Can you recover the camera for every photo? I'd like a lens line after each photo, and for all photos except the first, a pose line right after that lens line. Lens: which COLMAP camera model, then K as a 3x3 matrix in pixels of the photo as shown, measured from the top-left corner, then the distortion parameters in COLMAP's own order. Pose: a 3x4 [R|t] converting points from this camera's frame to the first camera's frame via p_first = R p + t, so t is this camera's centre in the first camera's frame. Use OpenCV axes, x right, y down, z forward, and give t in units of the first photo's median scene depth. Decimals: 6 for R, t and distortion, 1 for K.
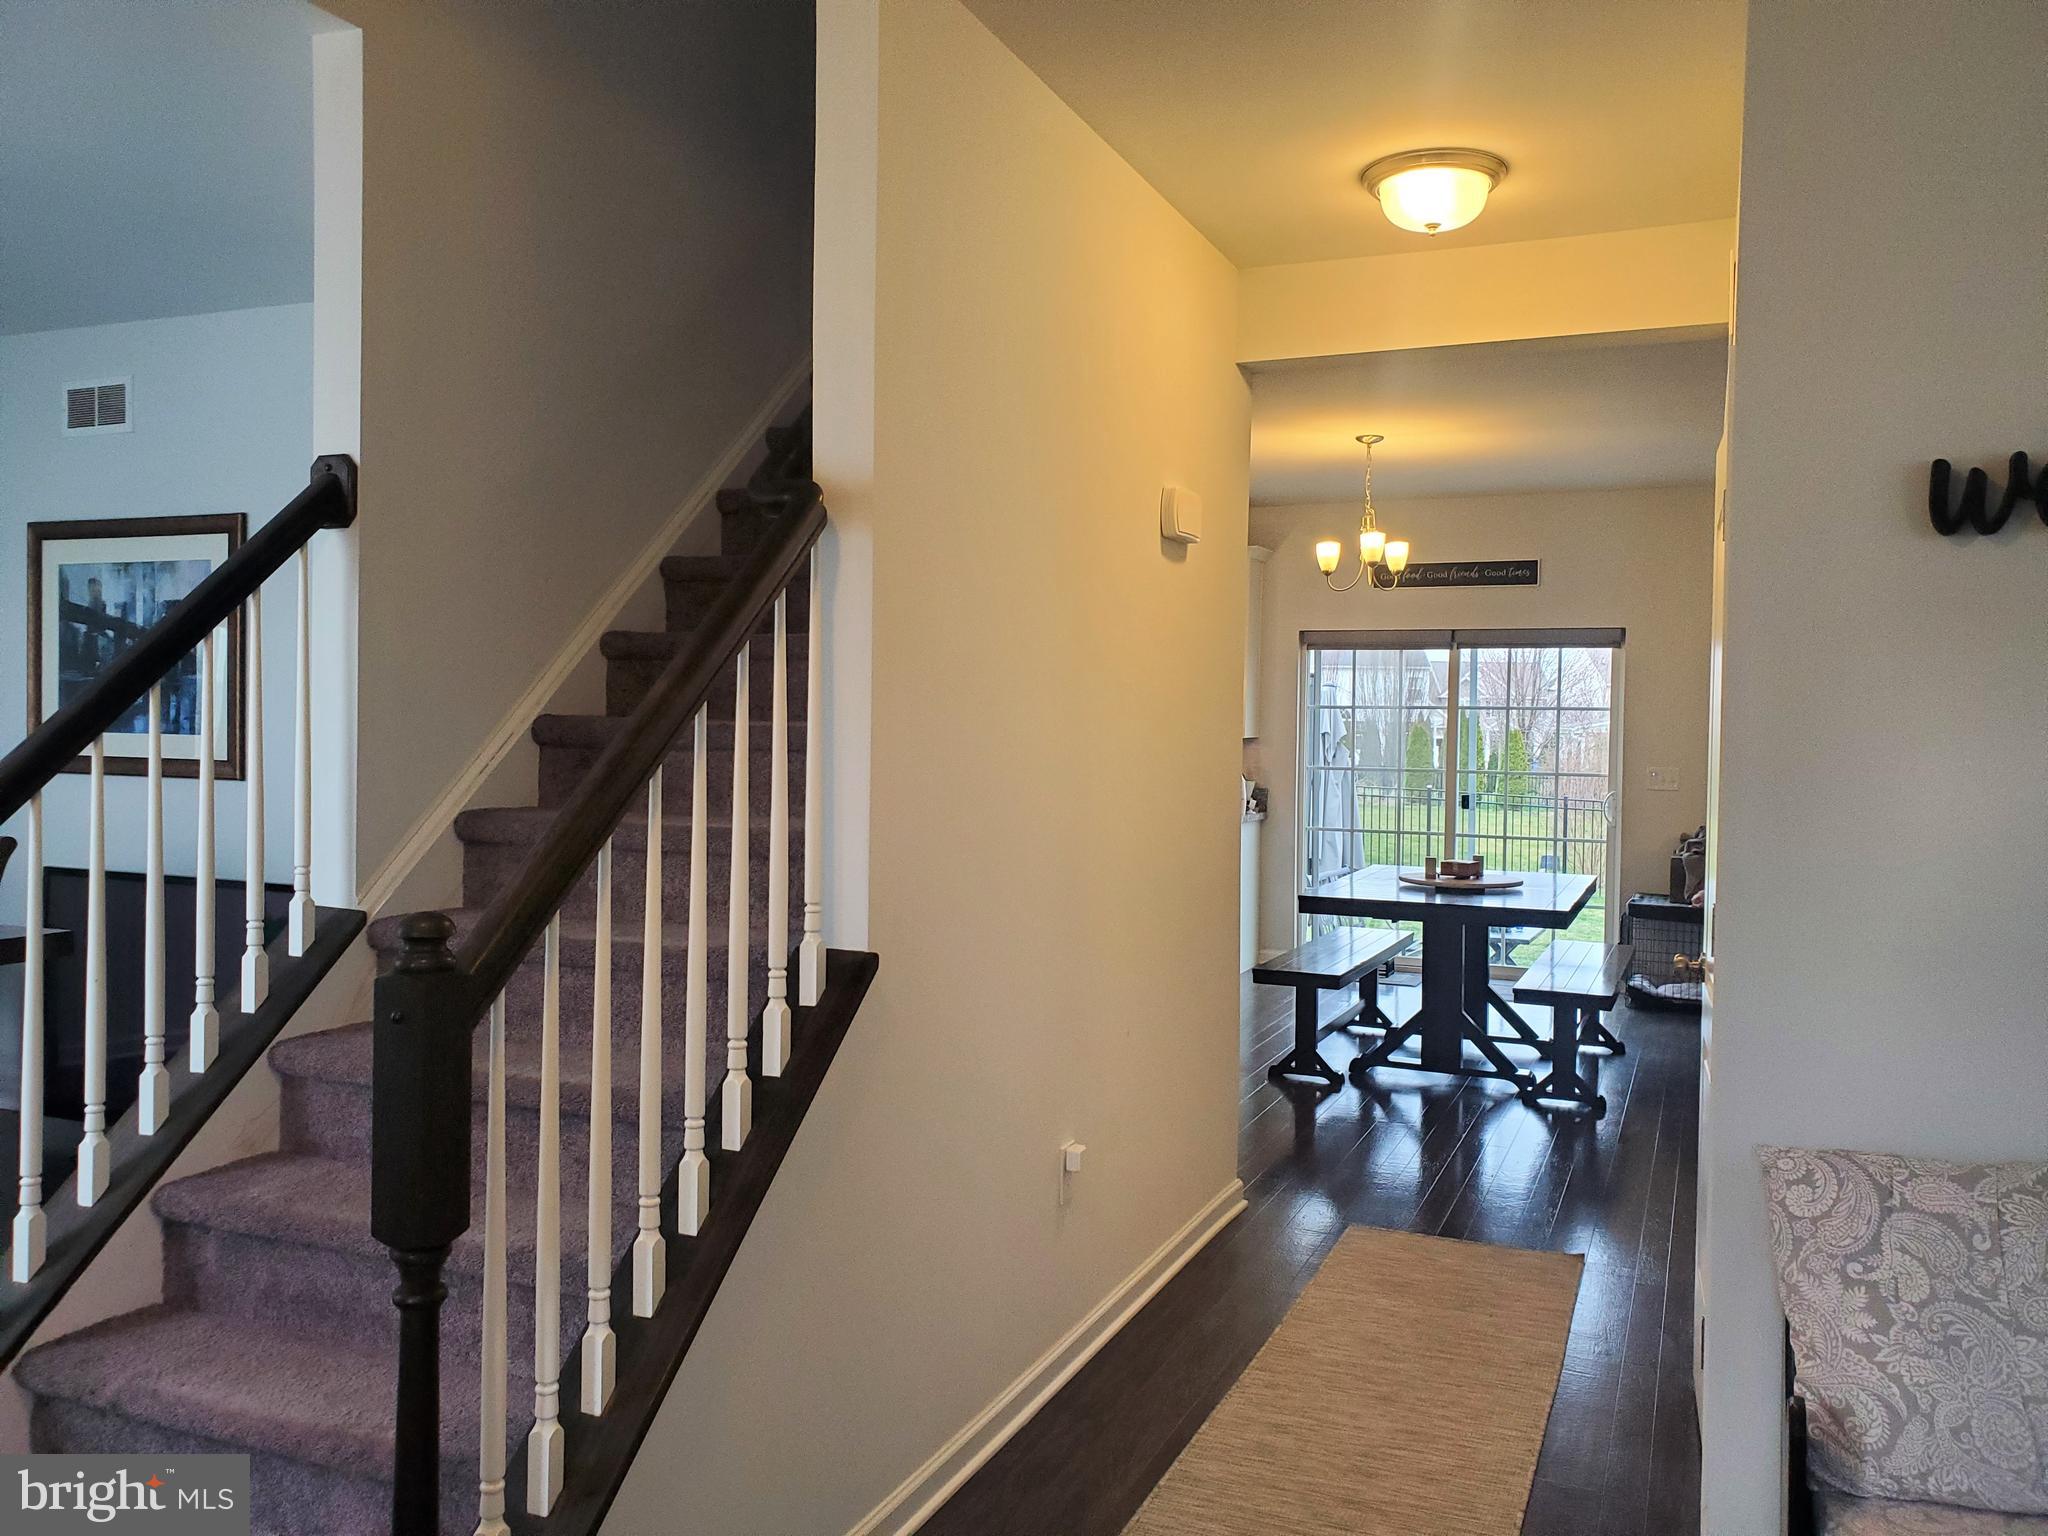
lens RADIAL K [[1587.6, 0, 1024.0], [0, 1587.6, 768.0], [0, 0, 1]] dist [0.033248, 0.000801]
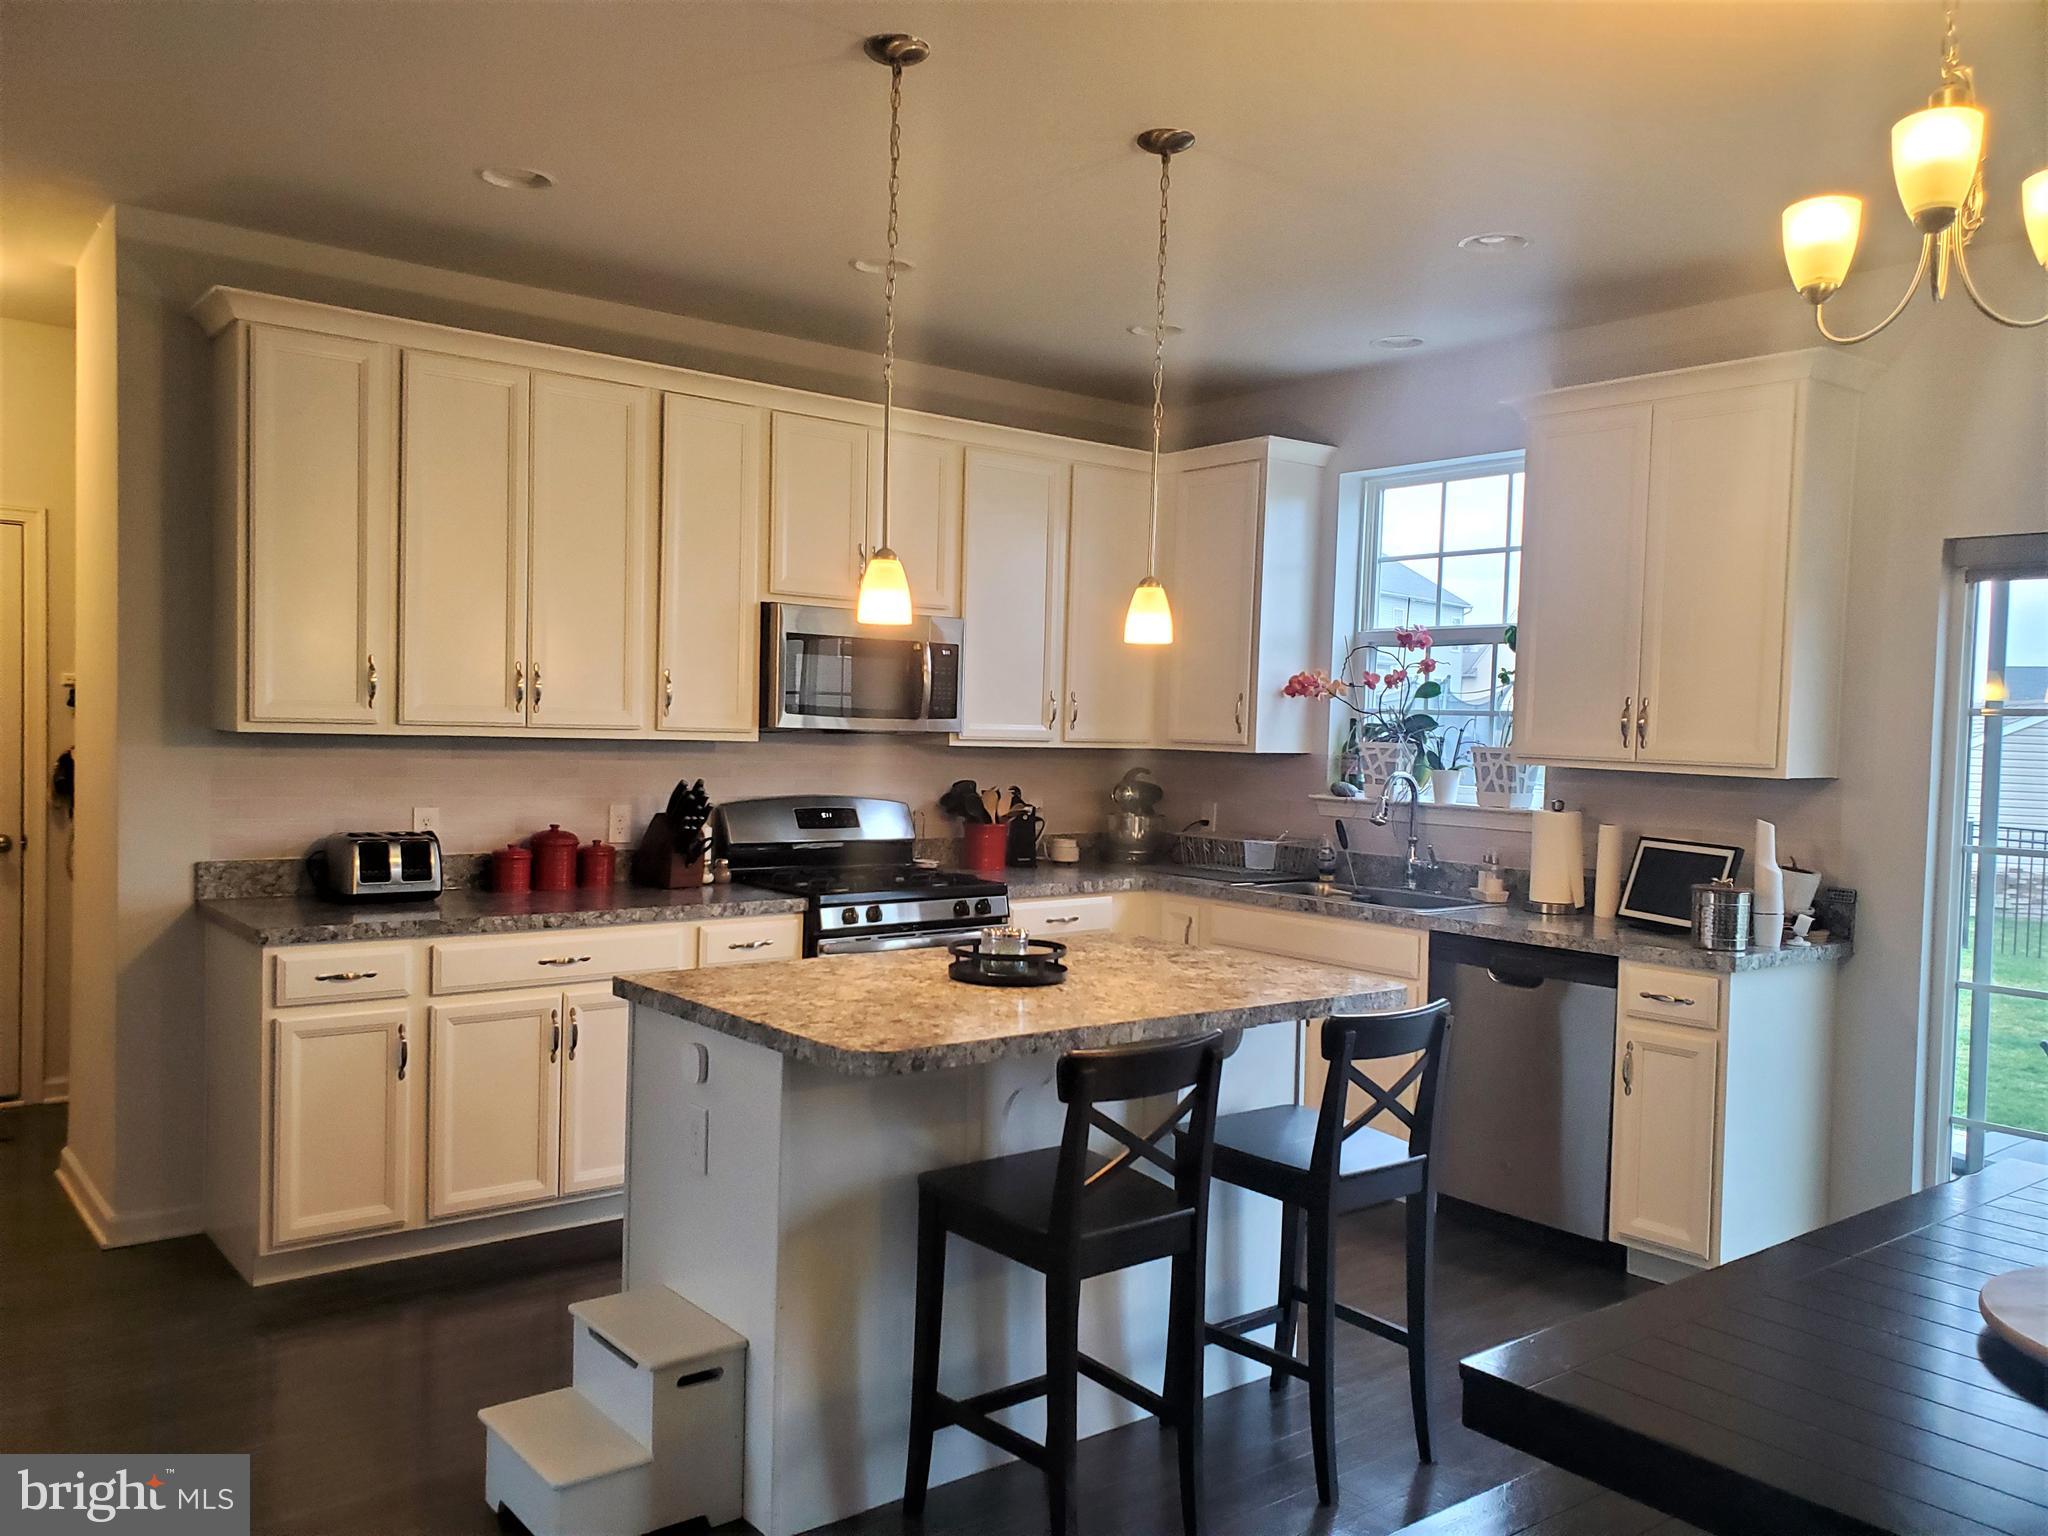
lens RADIAL K [[1585.4, 0, 1027.1], [0, 1585.4, 791.1], [0, 0, 1]] dist [0.026536, 0.002763]
pose [[0.888683, 0.033526, -0.457295, 0.175242], [-0.030720, 0.999436, 0.013572, -0.014731], [0.457492, 0.001987, 0.889211, 0.543040]]
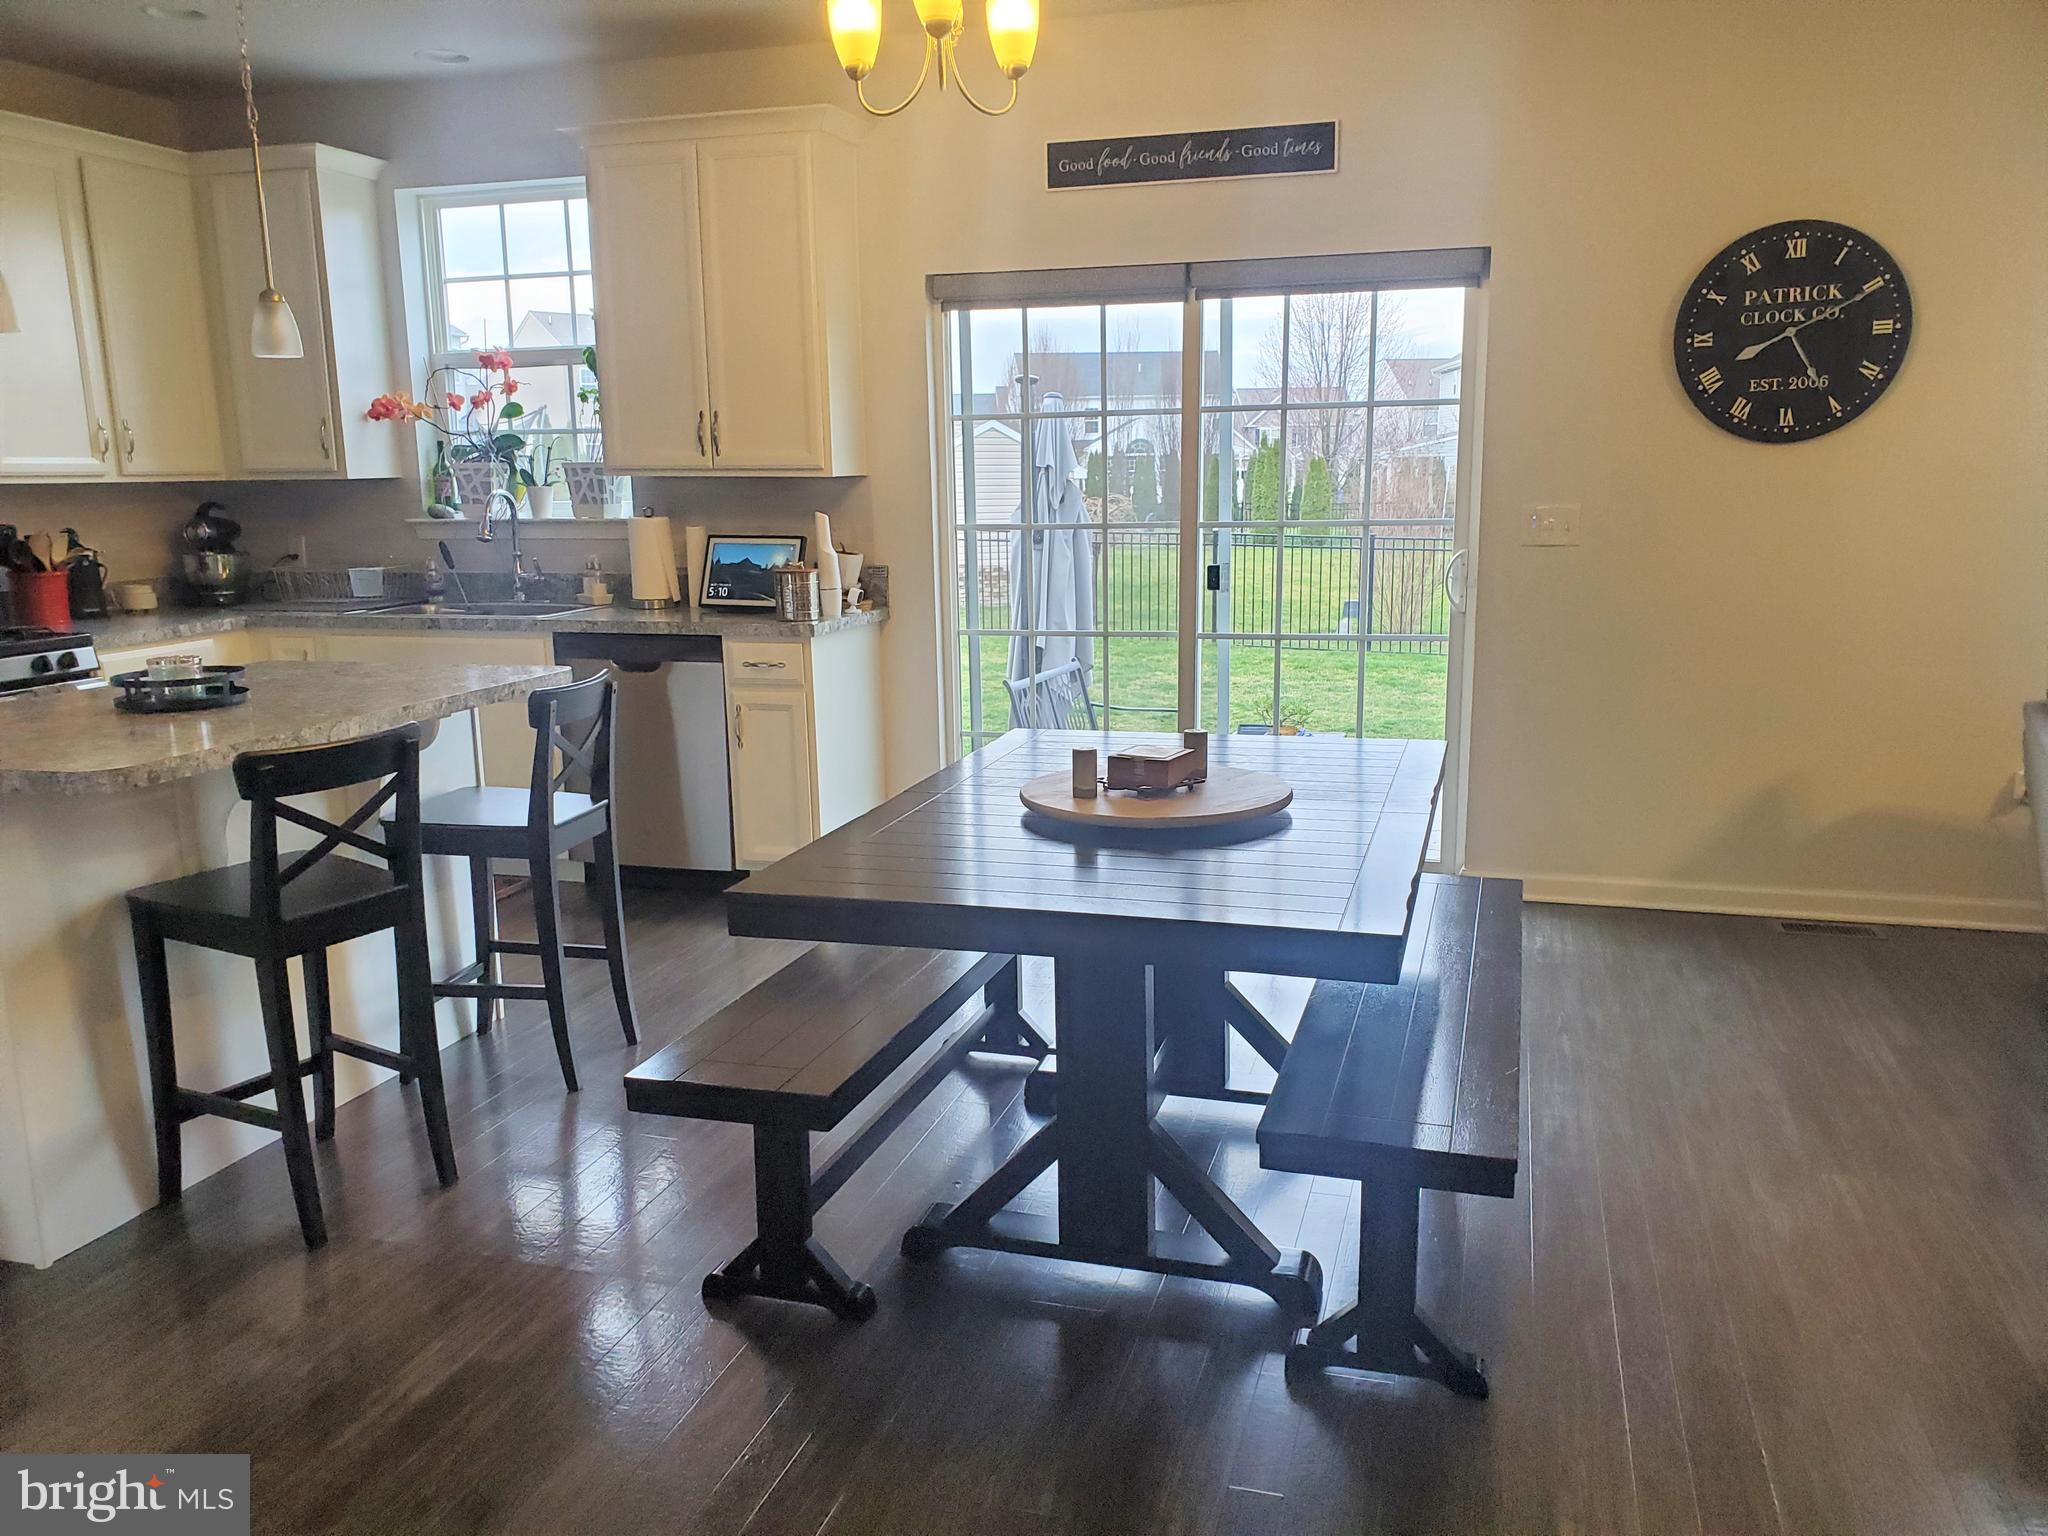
lens RADIAL K [[1611.2, 0, 1024.0], [0, 1611.2, 768.0], [0, 0, 1]] dist [-0.005477, 0.005014]
pose [[0.992483, -0.047637, 0.112733, 0.155557], [0.029149, 0.986639, 0.160292, -0.005656], [-0.118862, -0.155801, 0.980611, 0.473028]]
